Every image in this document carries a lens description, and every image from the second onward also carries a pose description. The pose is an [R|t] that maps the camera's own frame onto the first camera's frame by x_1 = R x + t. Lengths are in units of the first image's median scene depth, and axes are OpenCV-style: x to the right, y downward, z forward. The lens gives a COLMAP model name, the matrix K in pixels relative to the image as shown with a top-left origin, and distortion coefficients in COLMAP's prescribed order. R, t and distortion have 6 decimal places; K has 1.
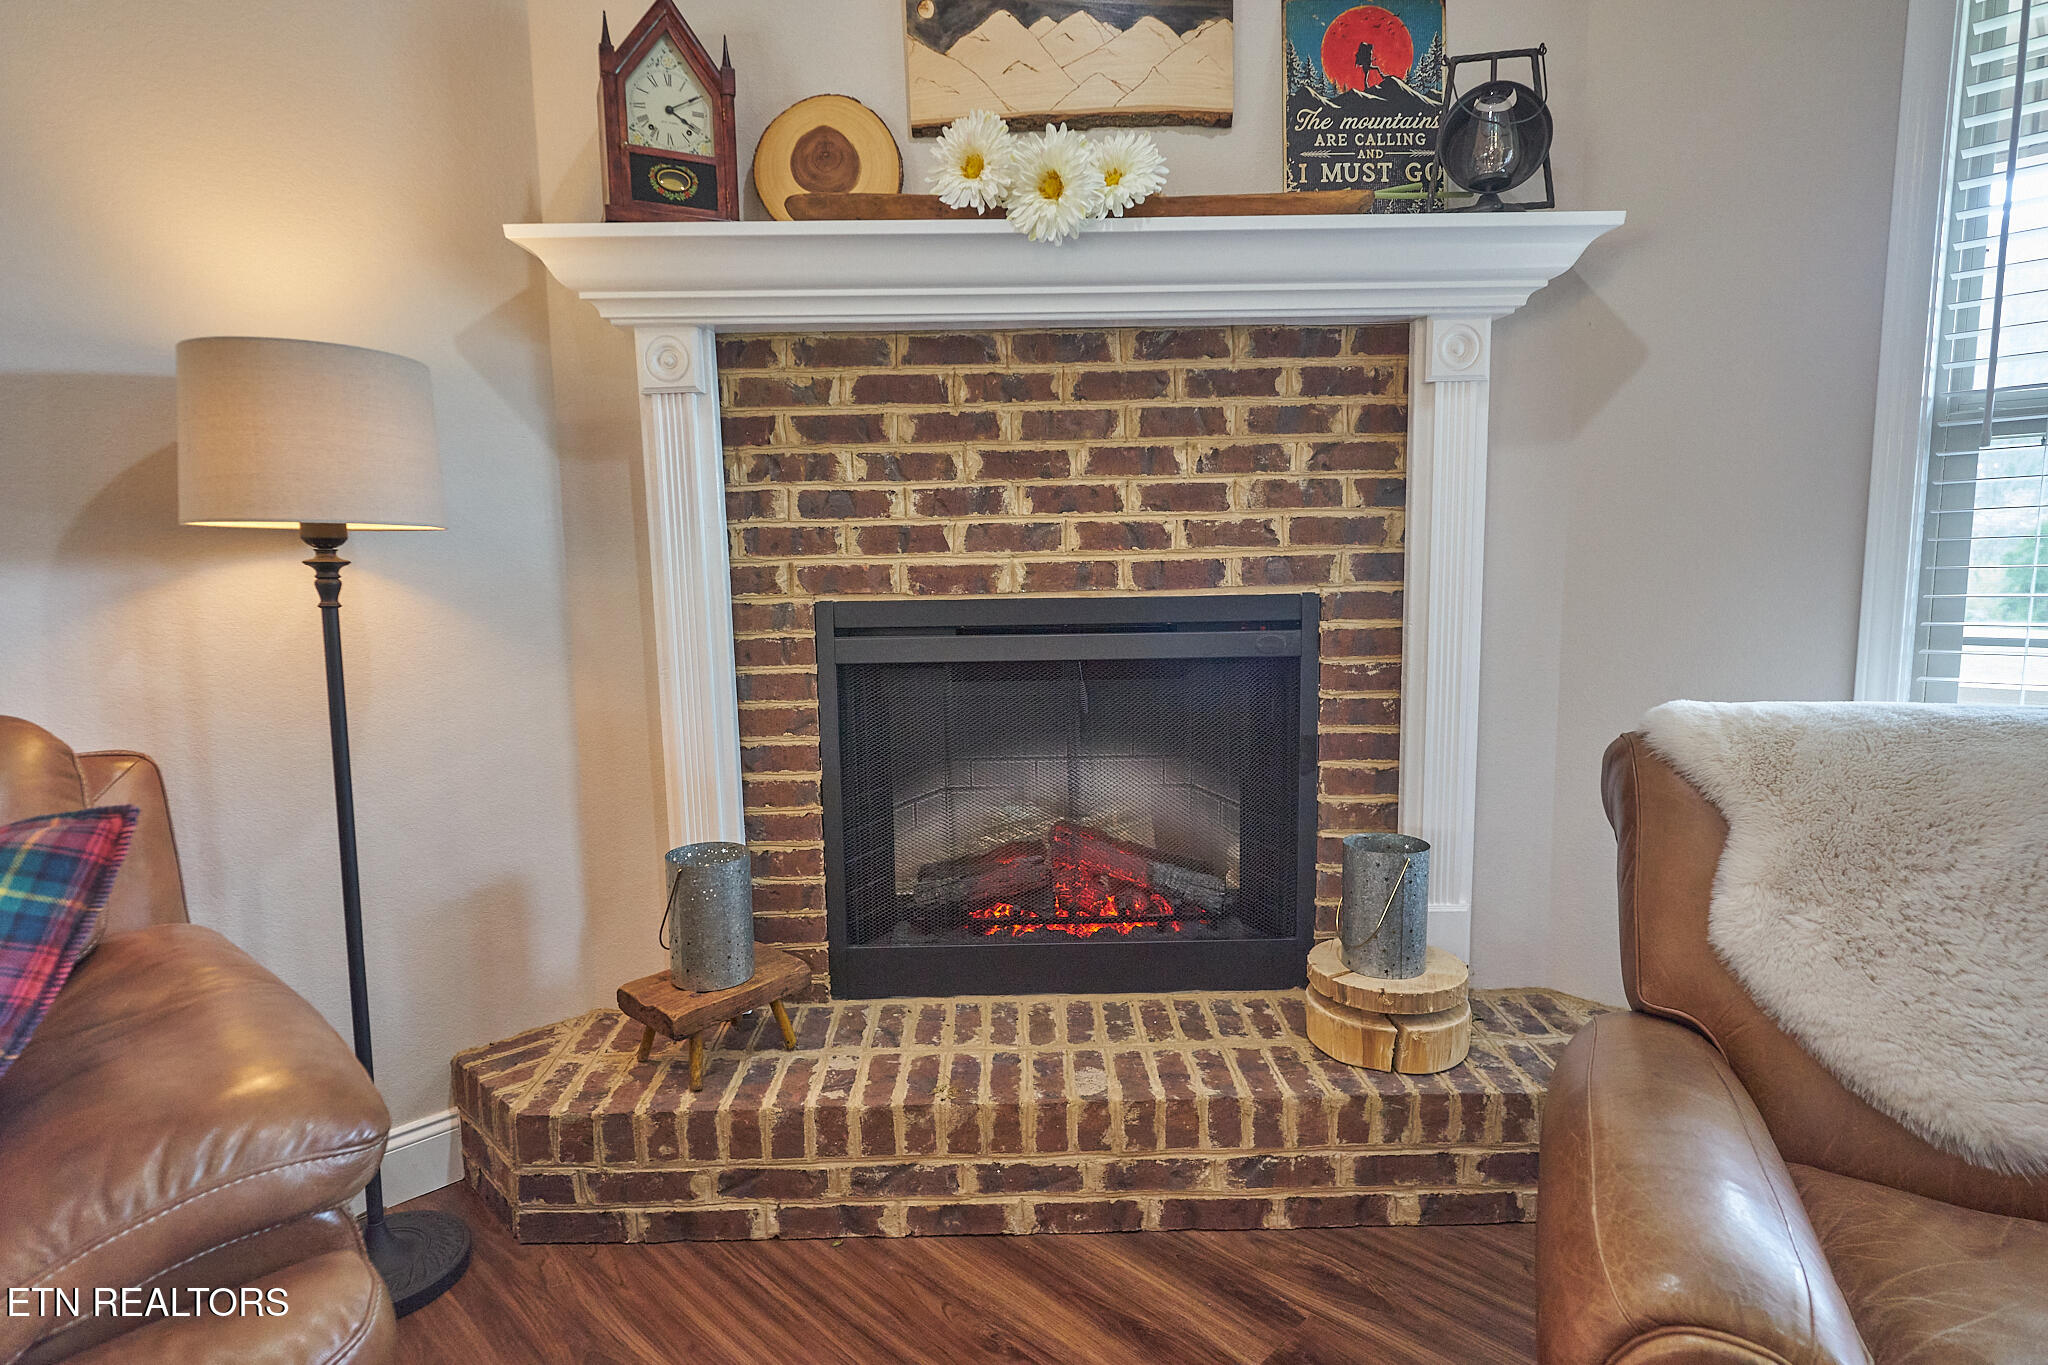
lens RADIAL K [[1071.0, 0, 1021.3], [0, 1071.0, 695.1], [0, 0, 1]] dist [-0.000314, -0.001006]
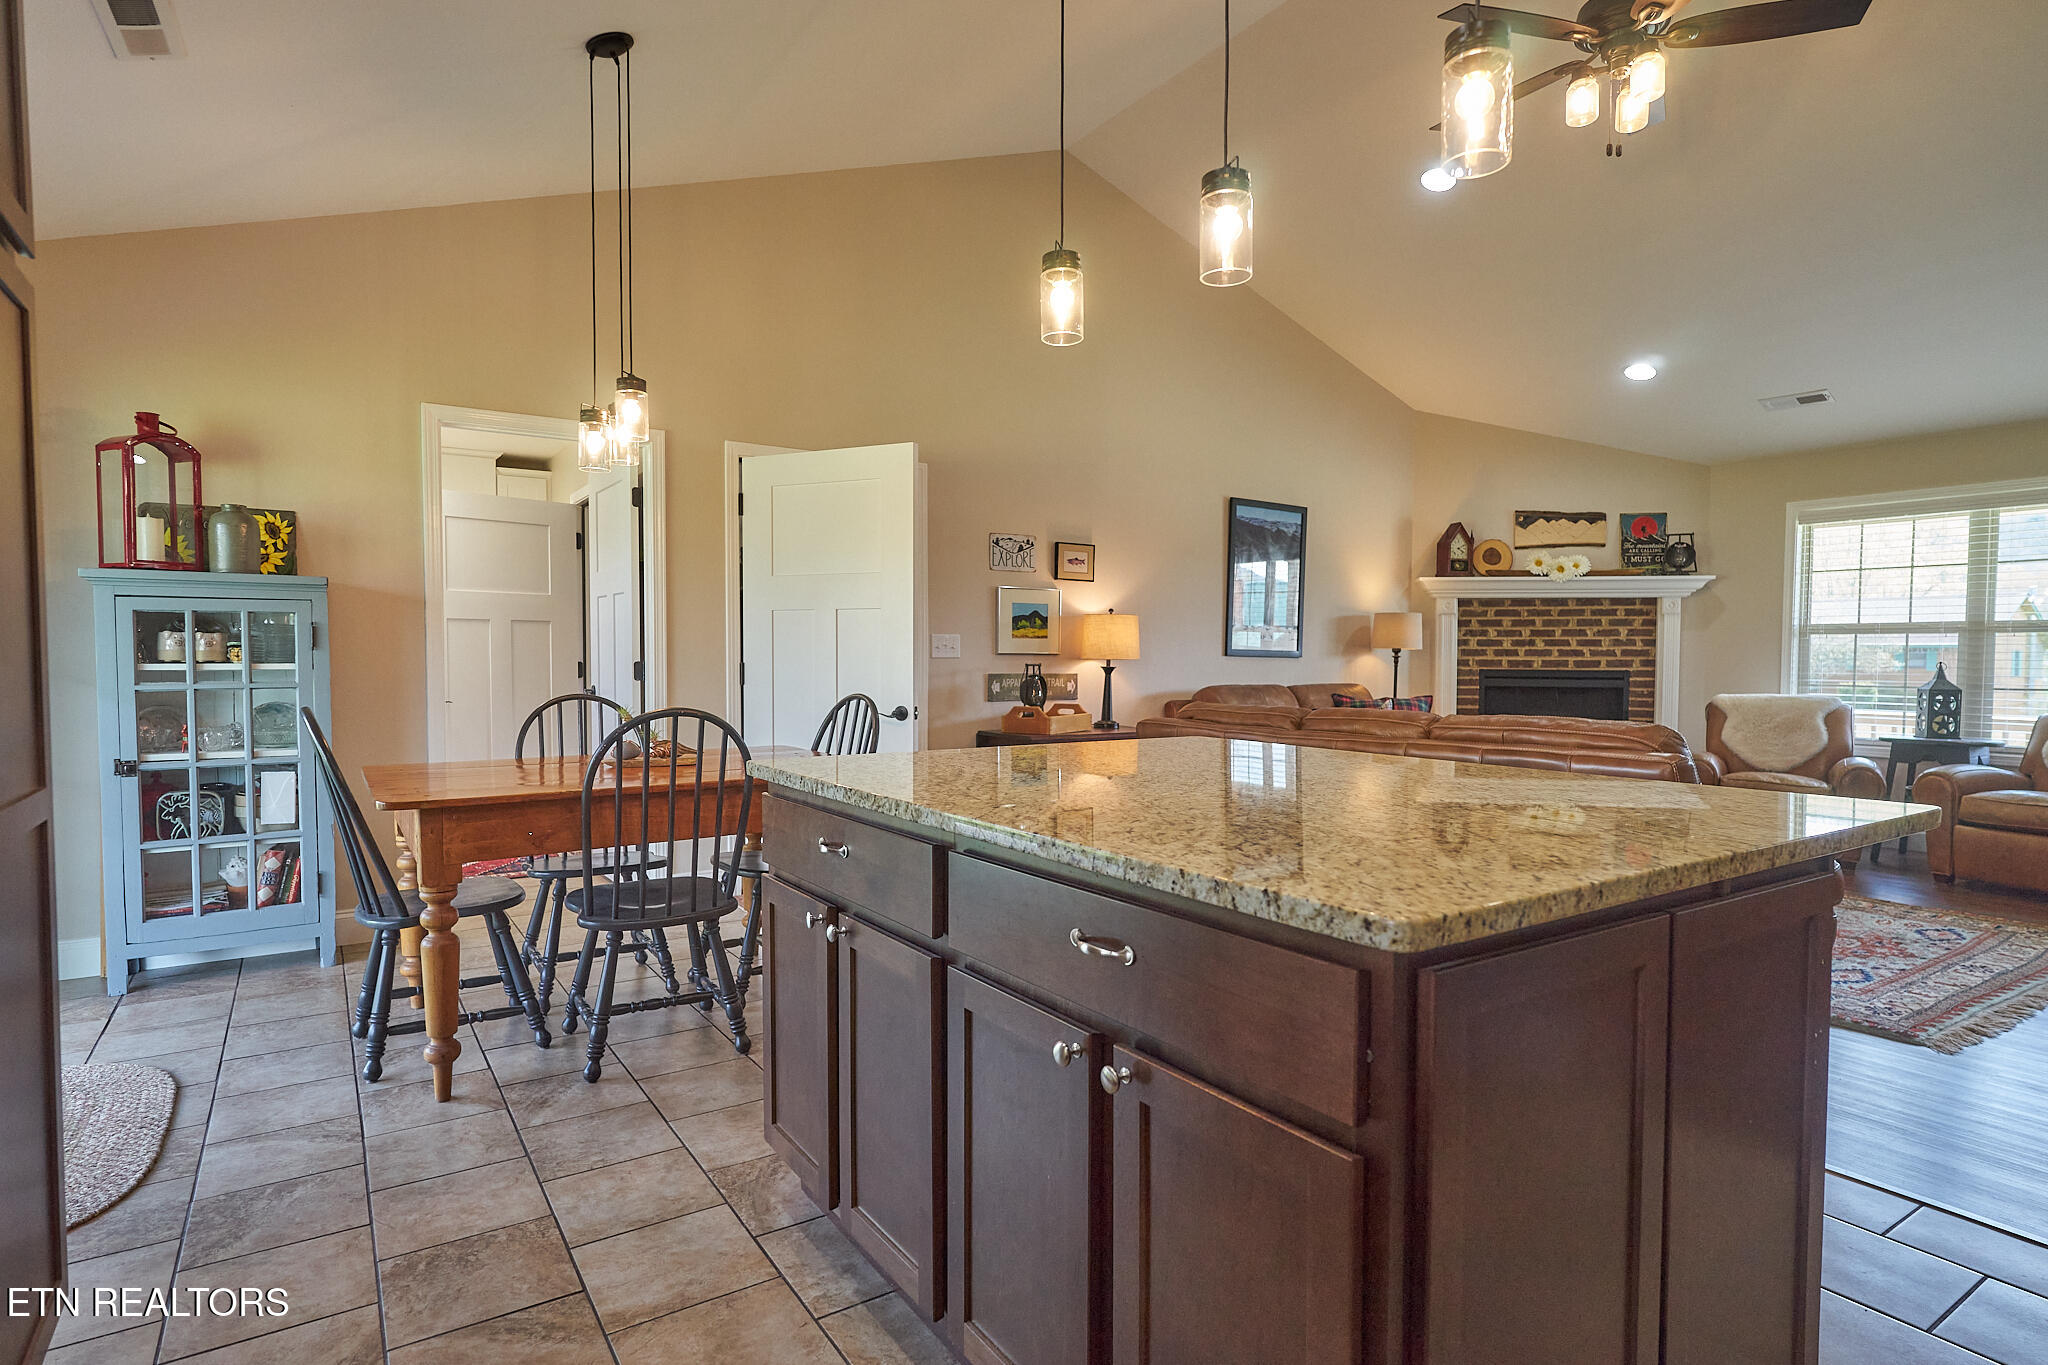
lens RADIAL K [[1071.0, 0, 1021.3], [0, 1071.0, 695.1], [0, 0, 1]] dist [-0.000314, -0.001006]
pose [[0.978240, 0.029731, -0.205334, -0.993423], [-0.046337, 0.995989, -0.076542, 0.363968], [0.202235, 0.084391, 0.975694, -2.957550]]
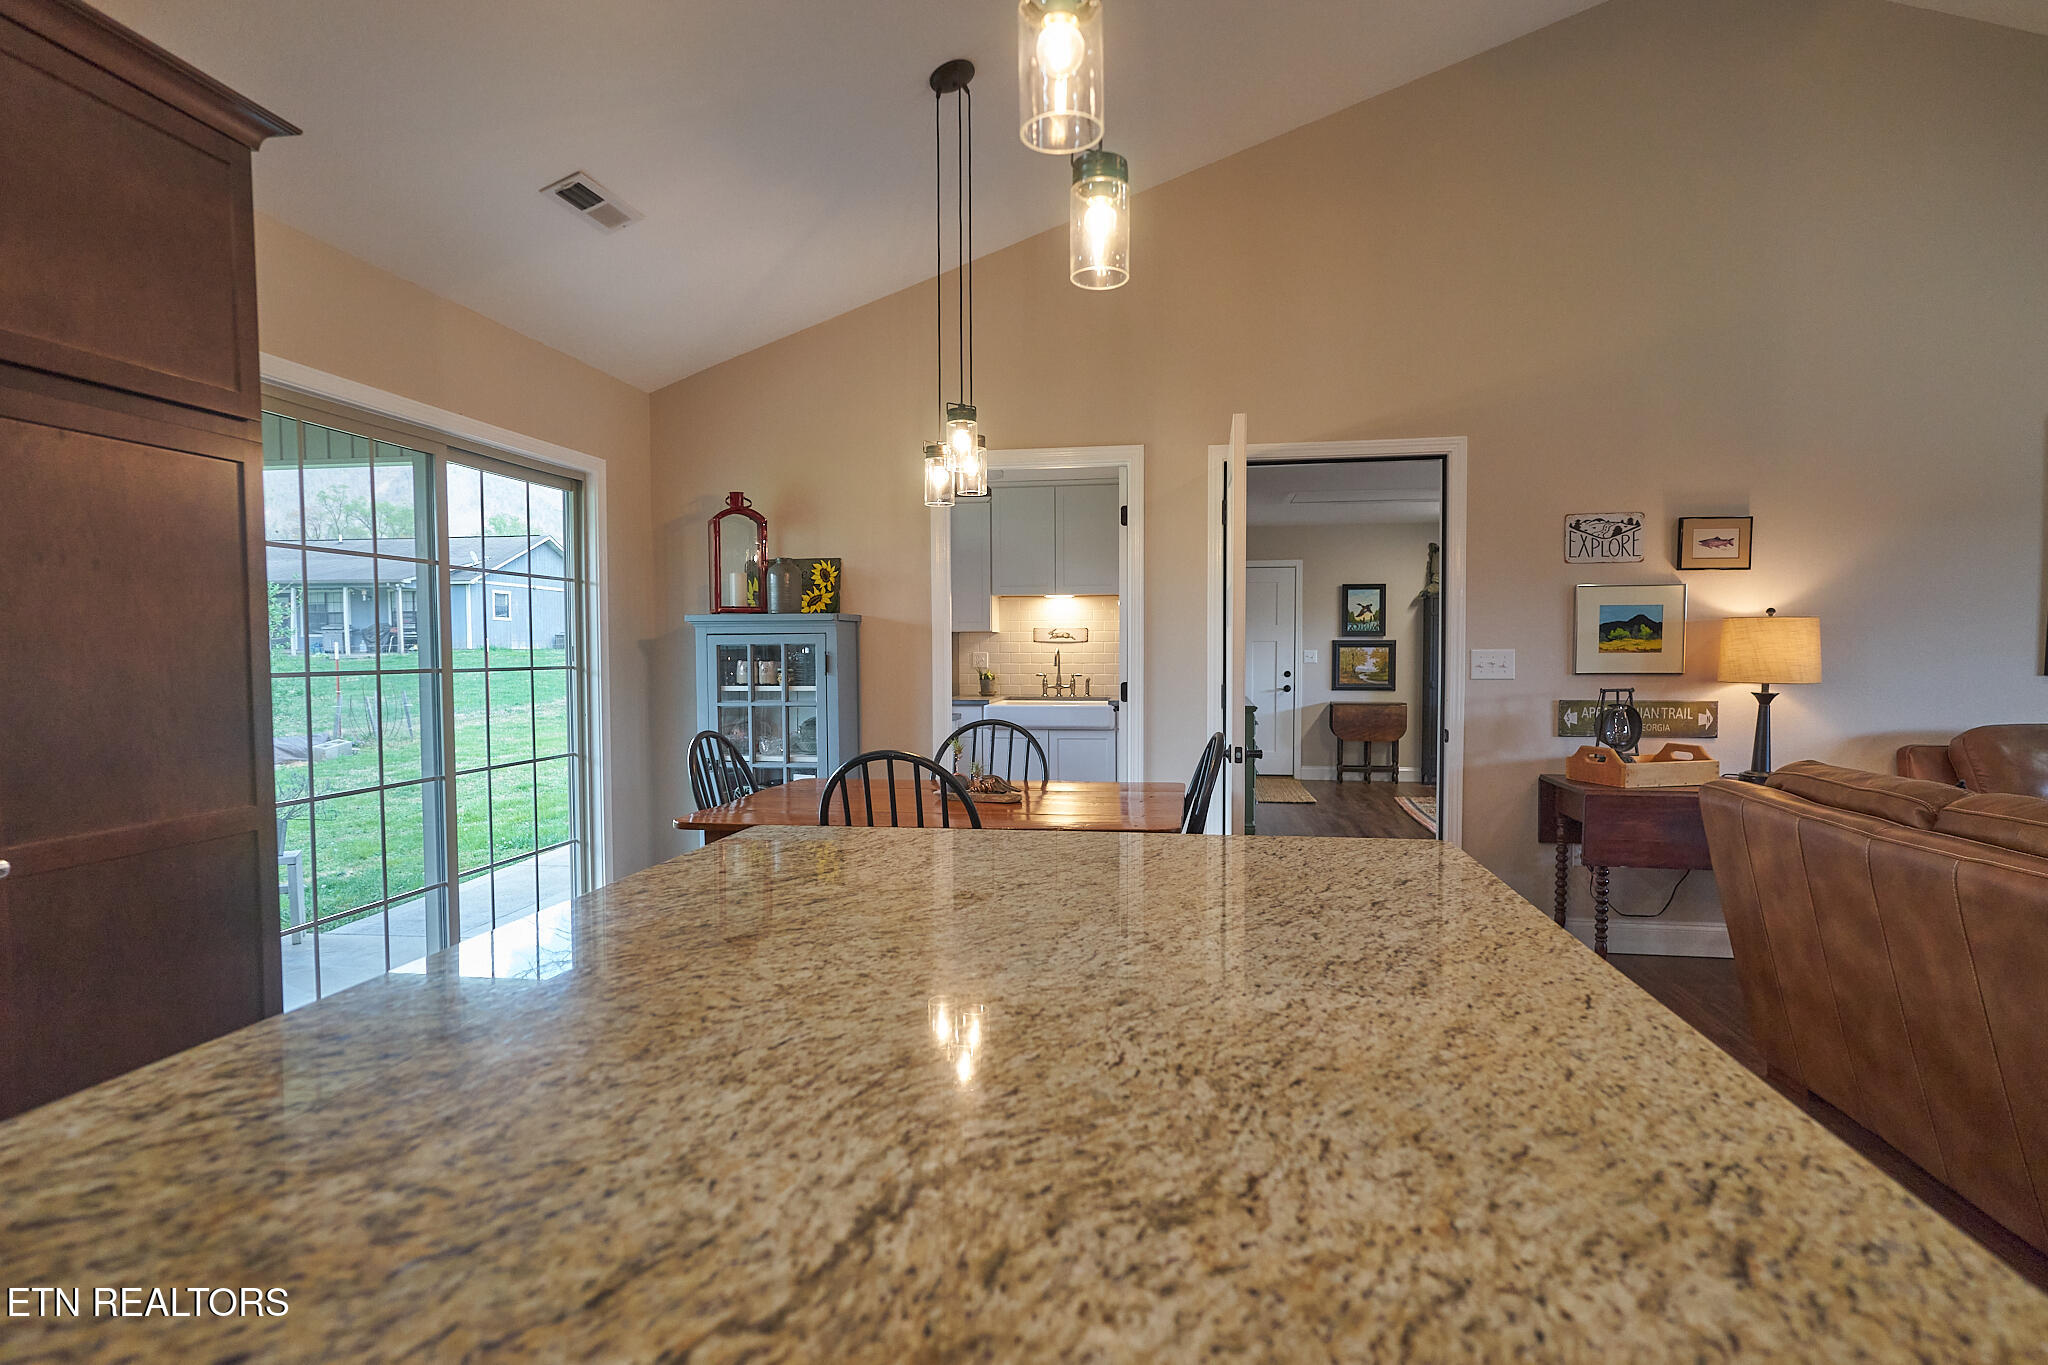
lens RADIAL K [[1071.0, 0, 1021.3], [0, 1071.0, 695.1], [0, 0, 1]] dist [-0.000314, -0.001006]
pose [[0.575348, 0.050834, -0.816328, -0.528493], [-0.104813, 0.994420, -0.011949, 0.225055], [0.811165, 0.092437, 0.577465, -2.343693]]
